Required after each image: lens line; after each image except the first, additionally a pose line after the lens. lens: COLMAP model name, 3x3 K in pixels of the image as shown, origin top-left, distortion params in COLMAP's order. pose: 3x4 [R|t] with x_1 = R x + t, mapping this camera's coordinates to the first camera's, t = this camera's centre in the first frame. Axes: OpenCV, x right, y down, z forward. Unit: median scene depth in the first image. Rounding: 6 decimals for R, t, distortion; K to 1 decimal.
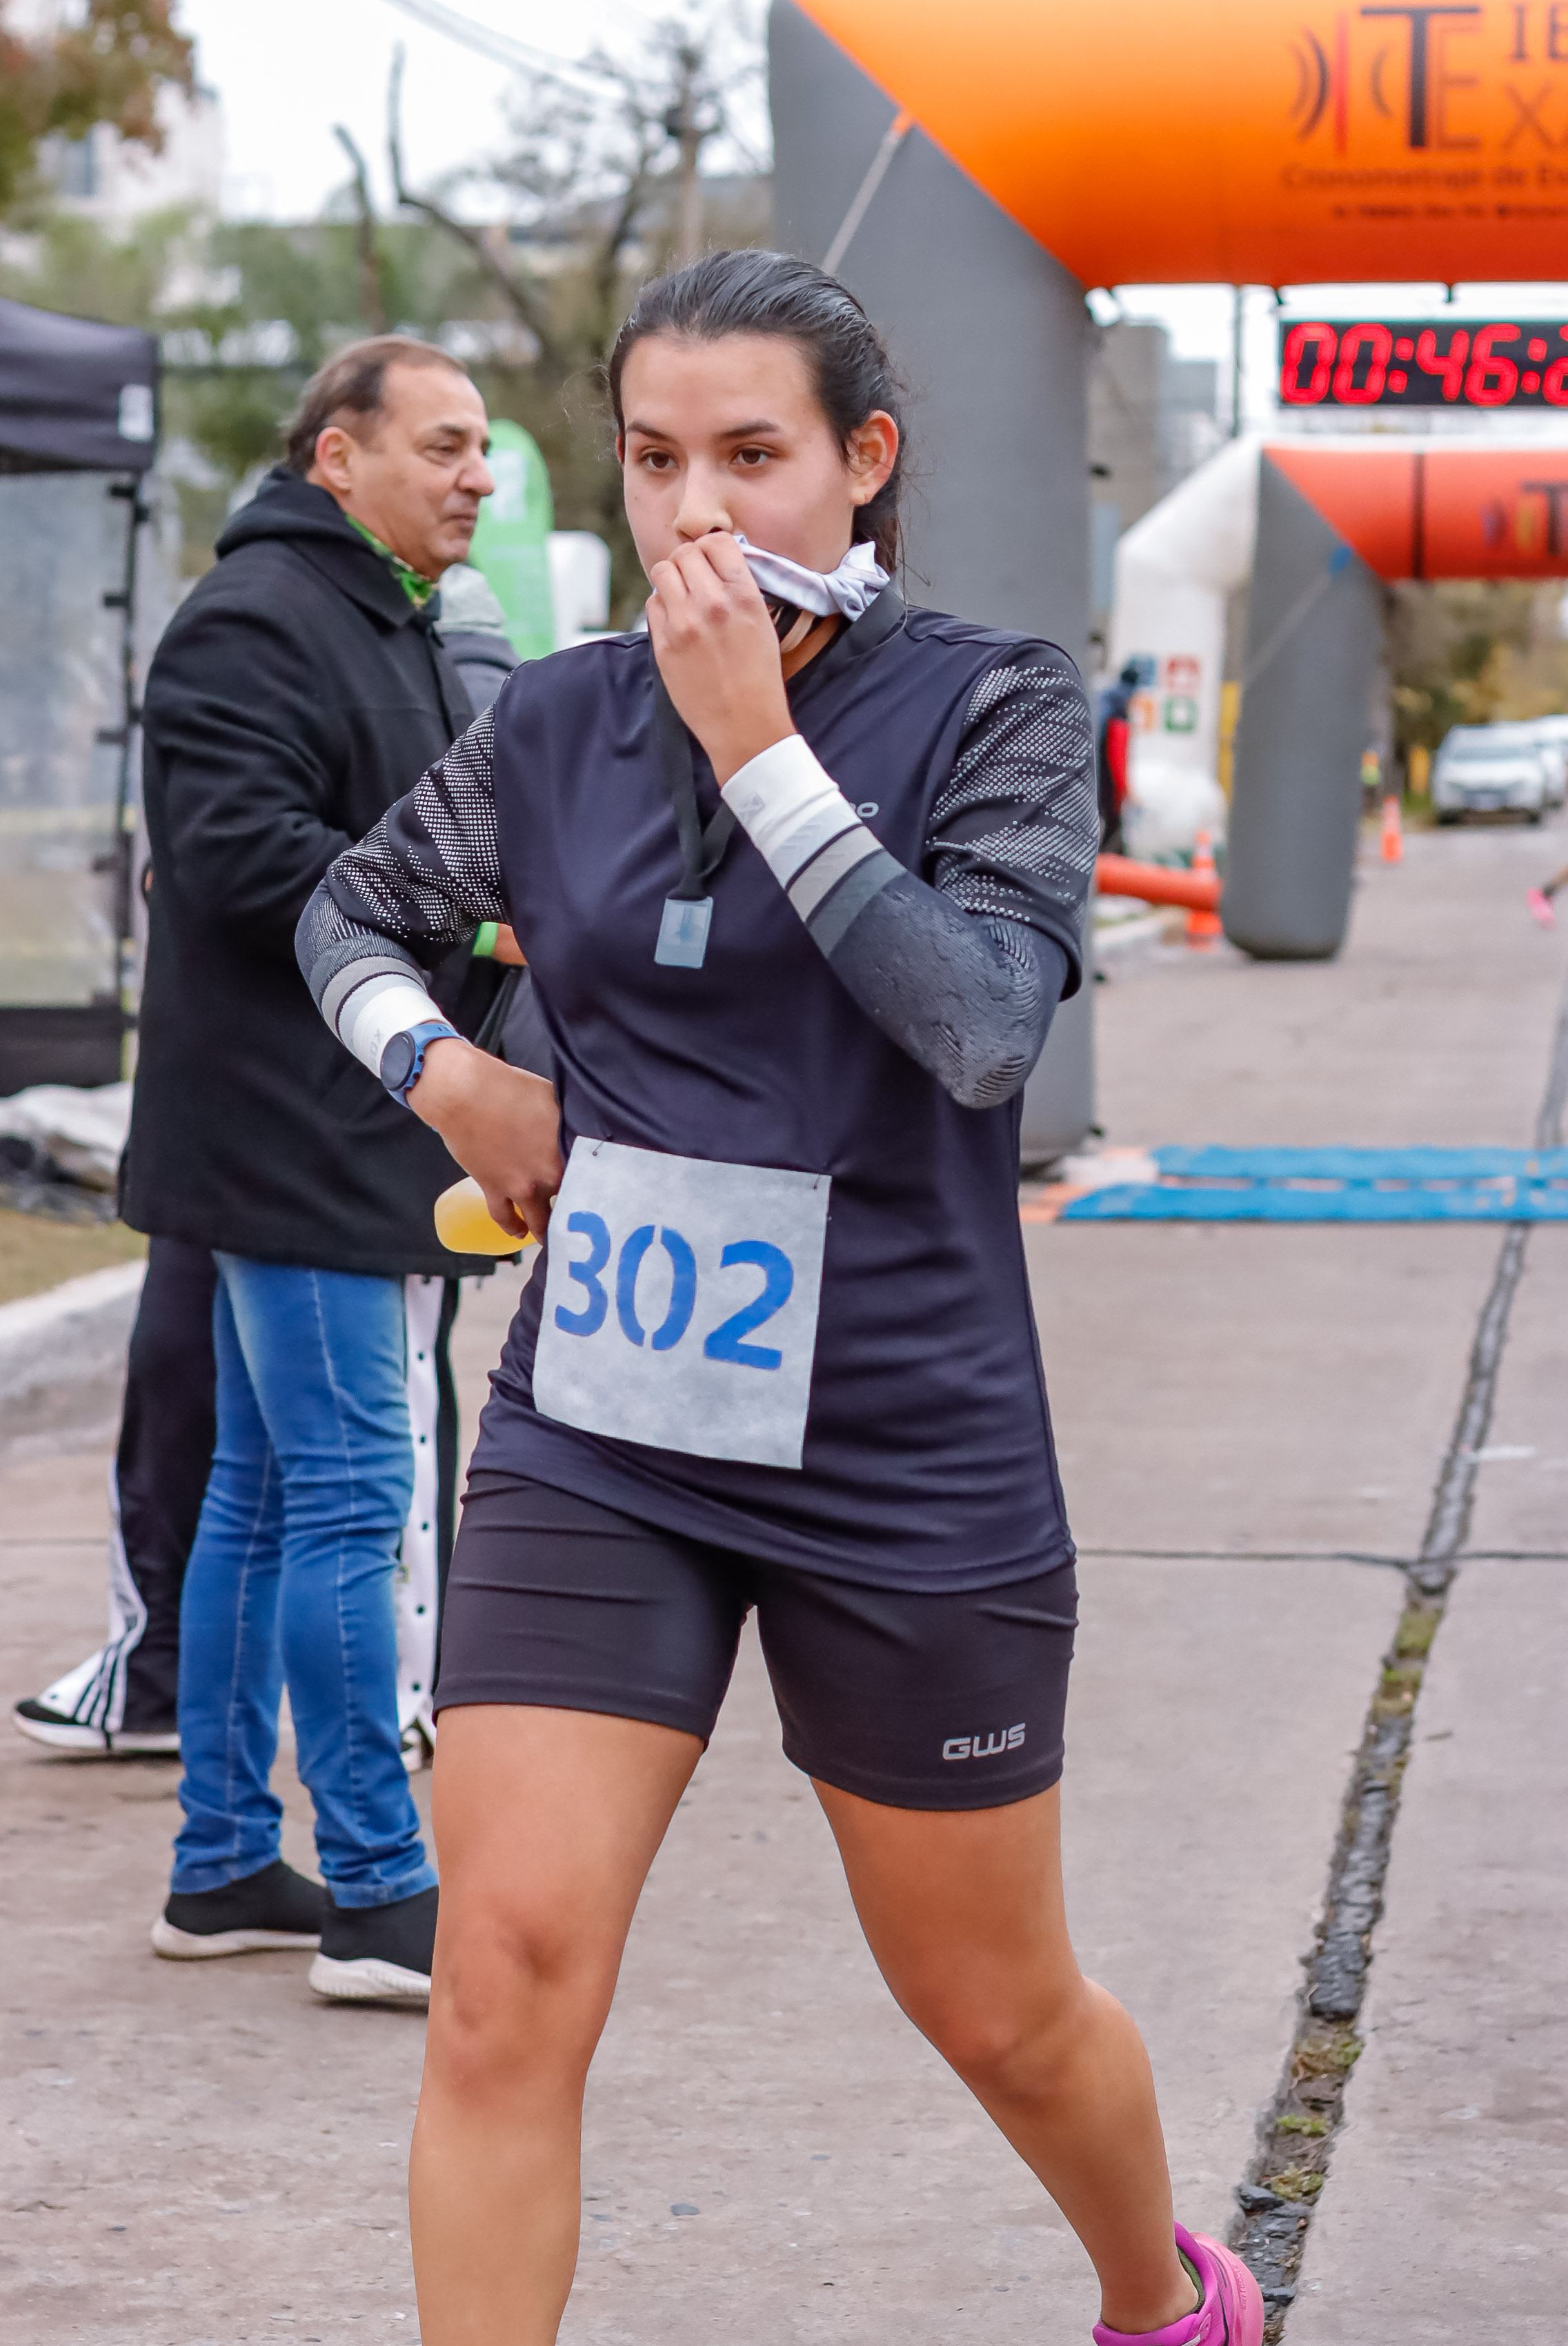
lens RADIAL K [[5455.7, 0, 784.0], [0, 5455.7, 1173.0], [0, 0, 1]] dist [0.042516, -0.518909]
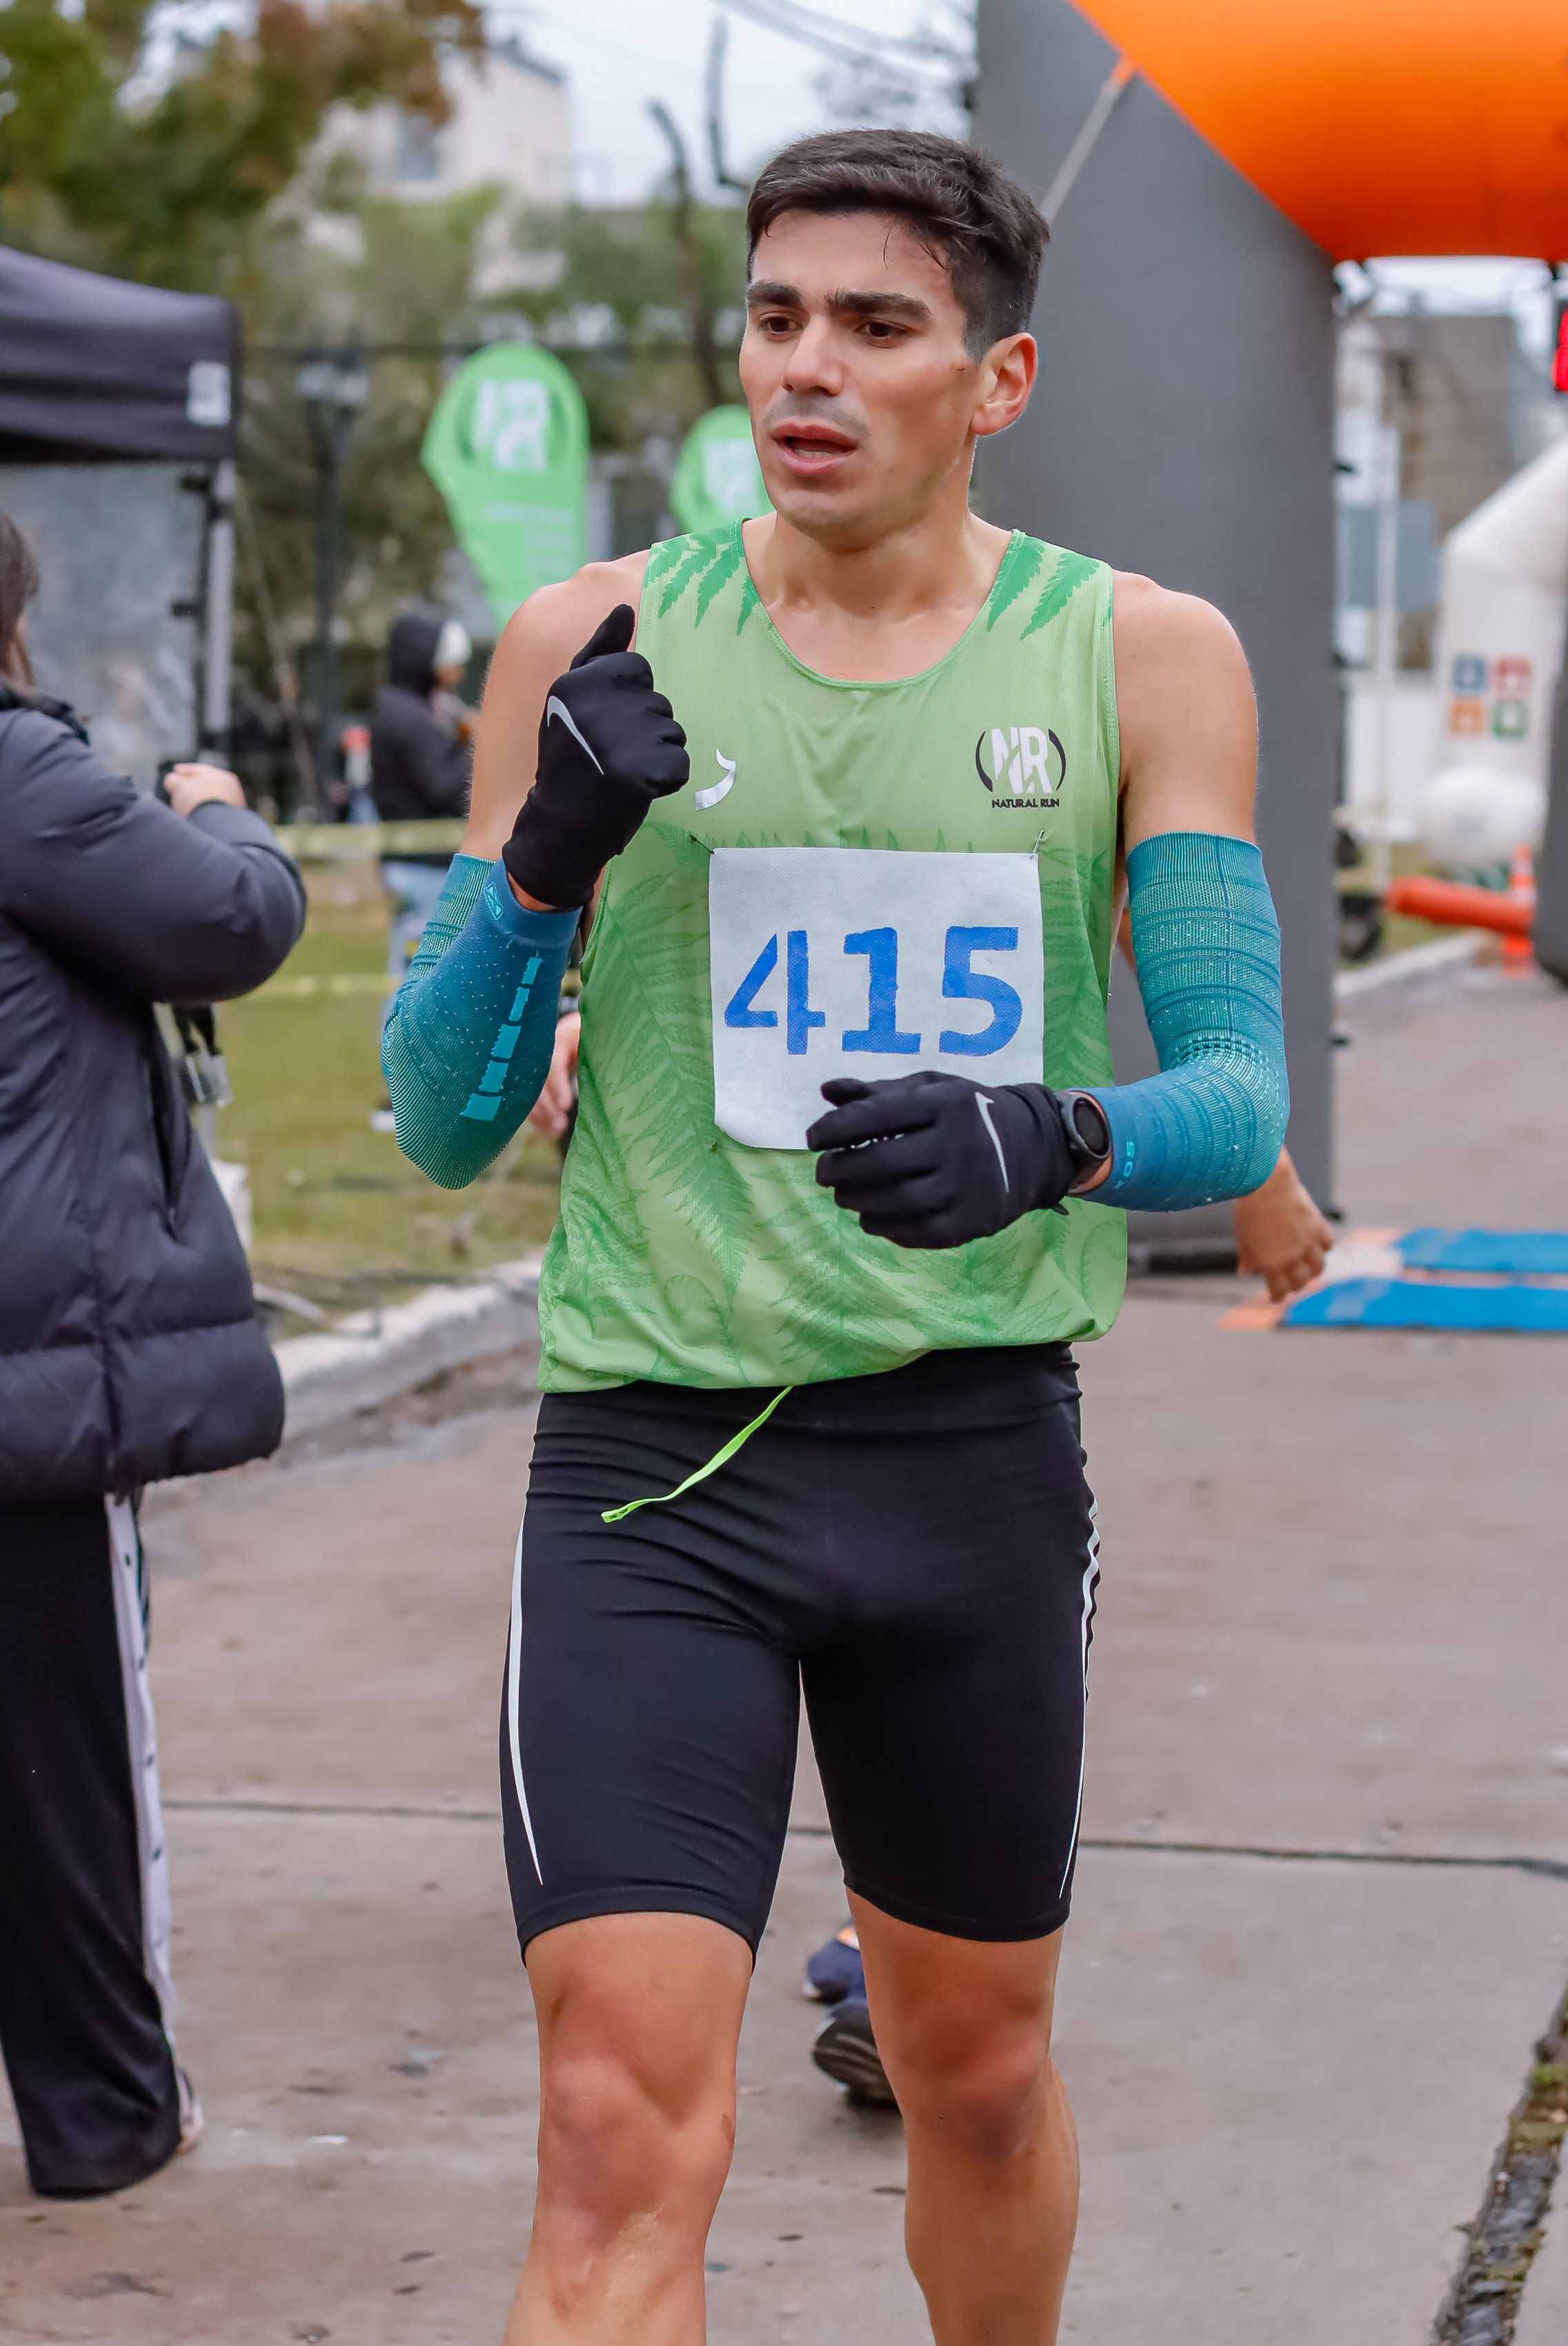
lens RADIAL K [[5469.6, 0, 784.0], [0, 5469.6, 1173.0], [0, 0, 1]] dist [-0.005609, -0.372572]
pose [[0.997869, 0.015550, -0.063369, 0.025462], [-0.015423, 0.999878, 0.002486, -0.016025], [0.063400, -0.001503, 0.997987, 0.116842]]
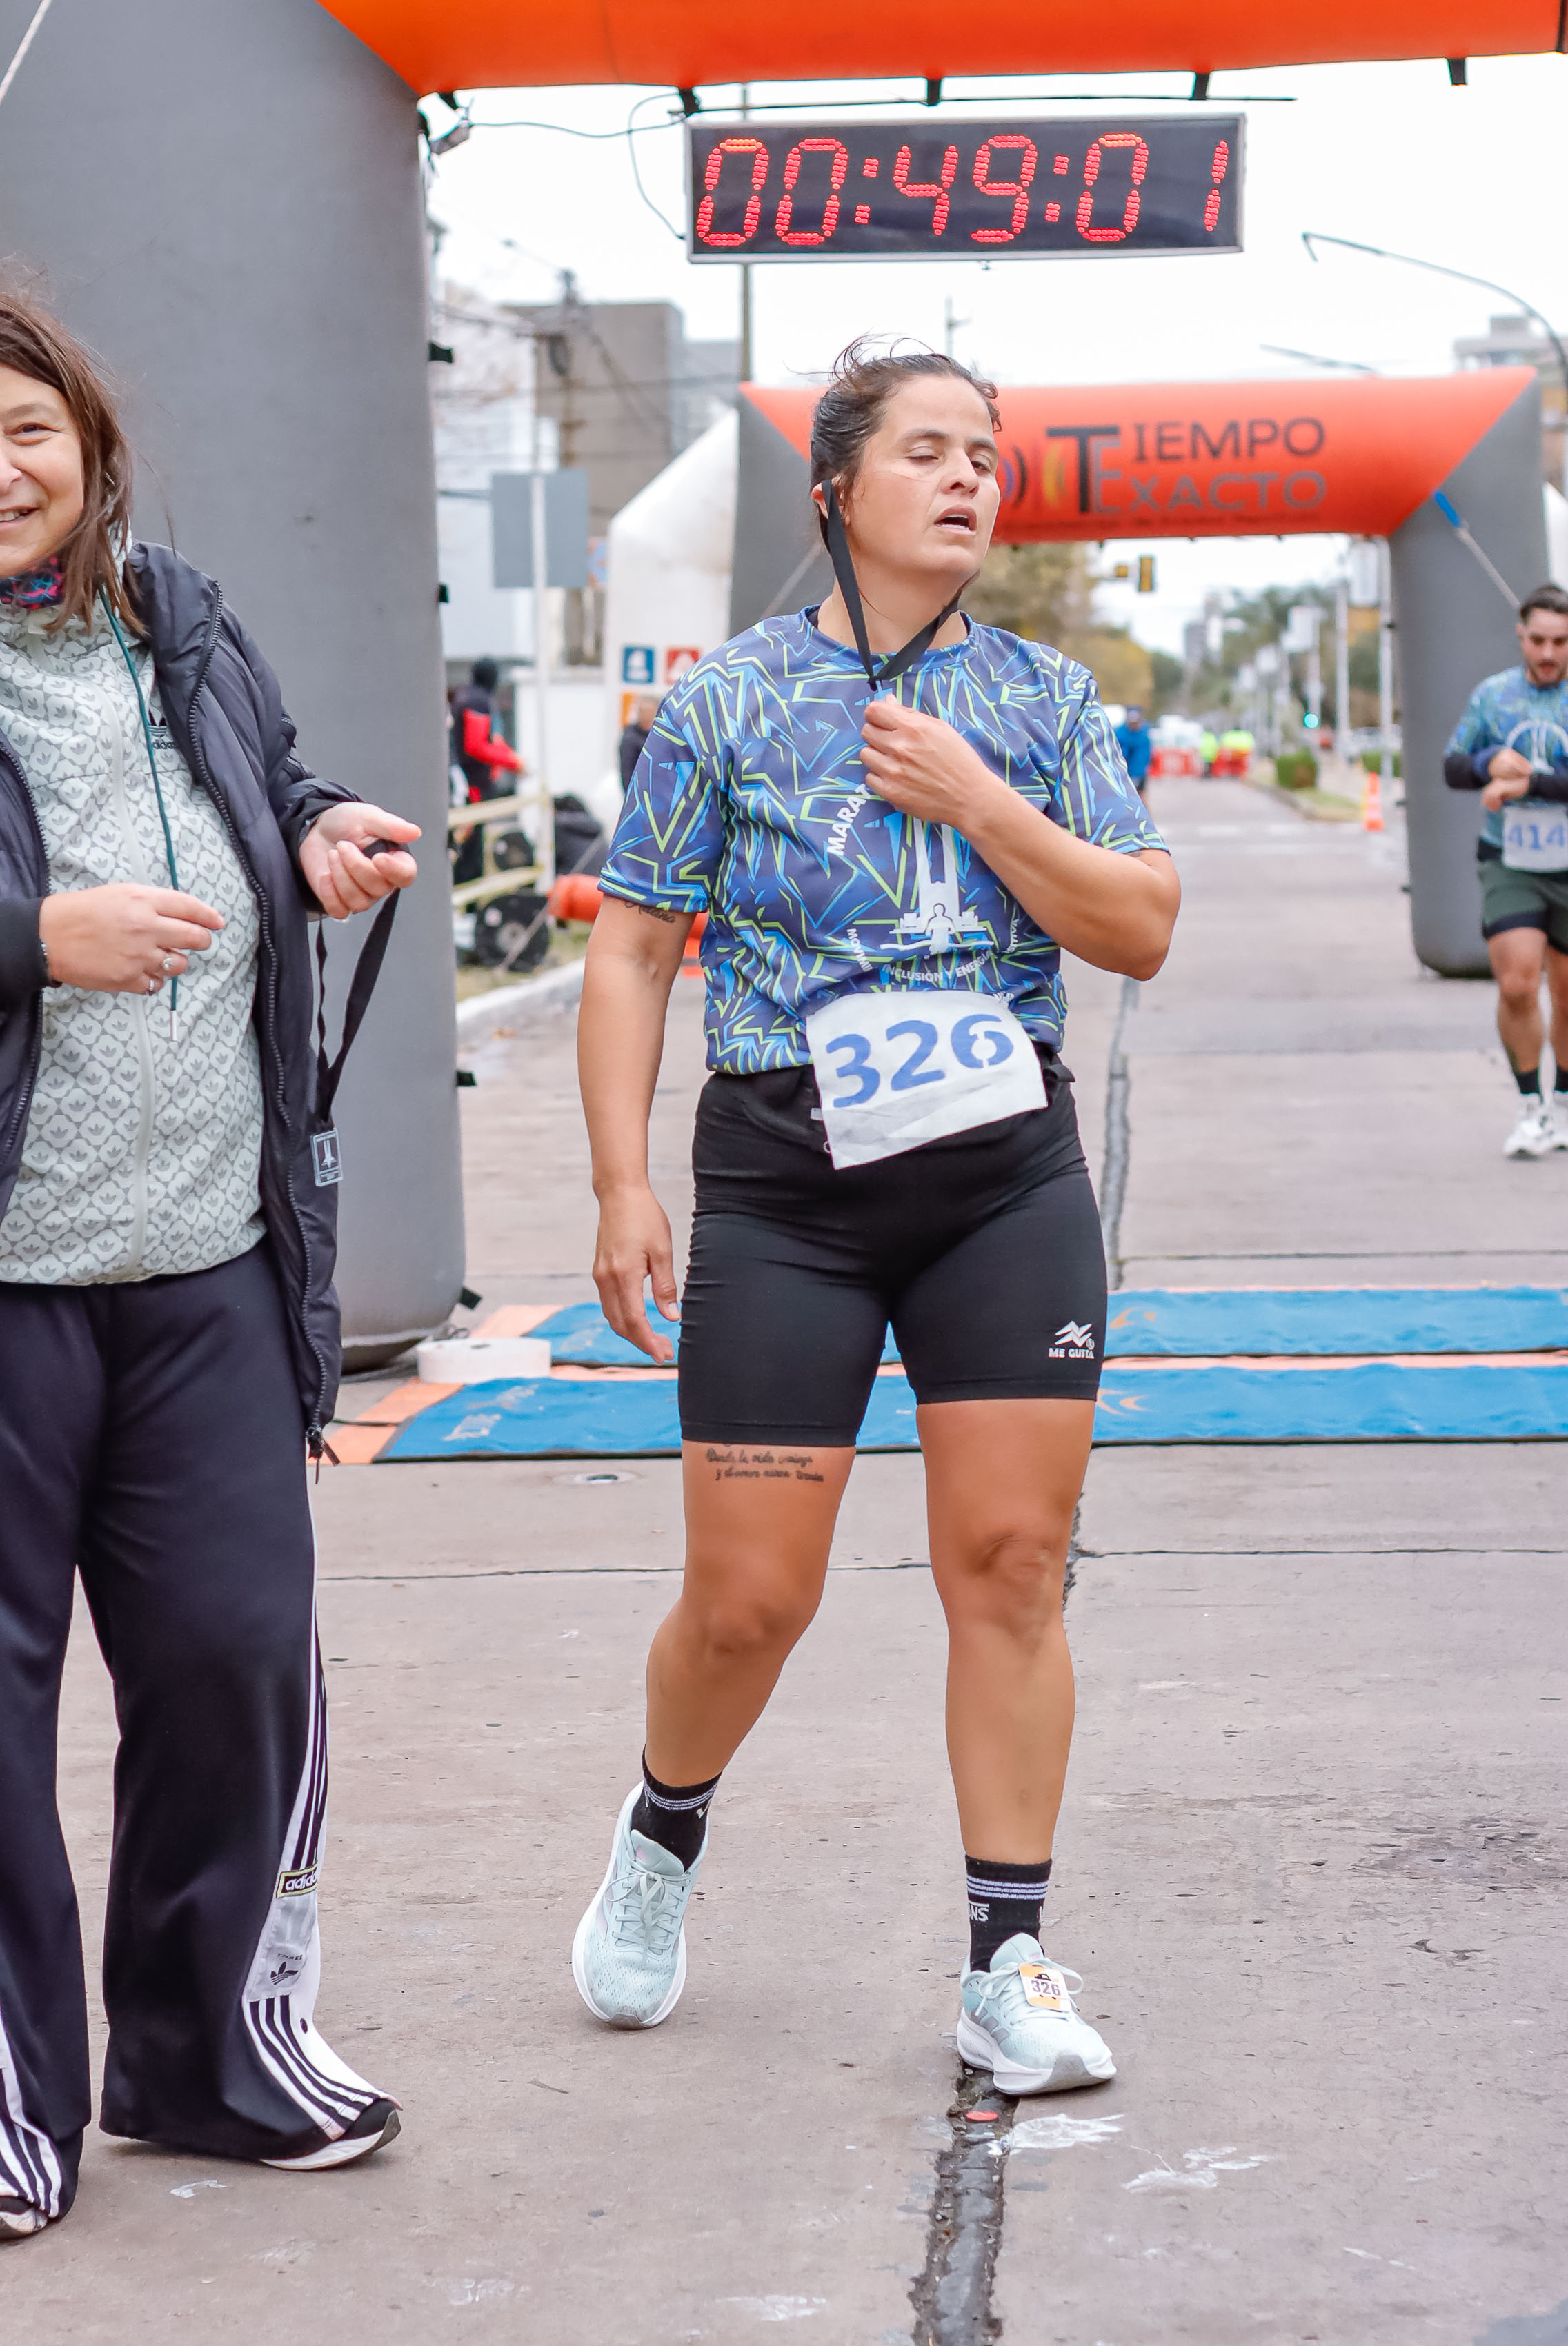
lens RADIAL K [[5489.5, 0, 784.0], [0, 5489.5, 1173.0], [0, 0, 1]] dist [0.000440, -0.317415]
pose [[0.996207, -0.027469, 0.082565, 0.041904], [0.027516, 0.999621, 0.000565, -0.024107], [-0.082550, 0.001709, 0.996585, 0.309315]]
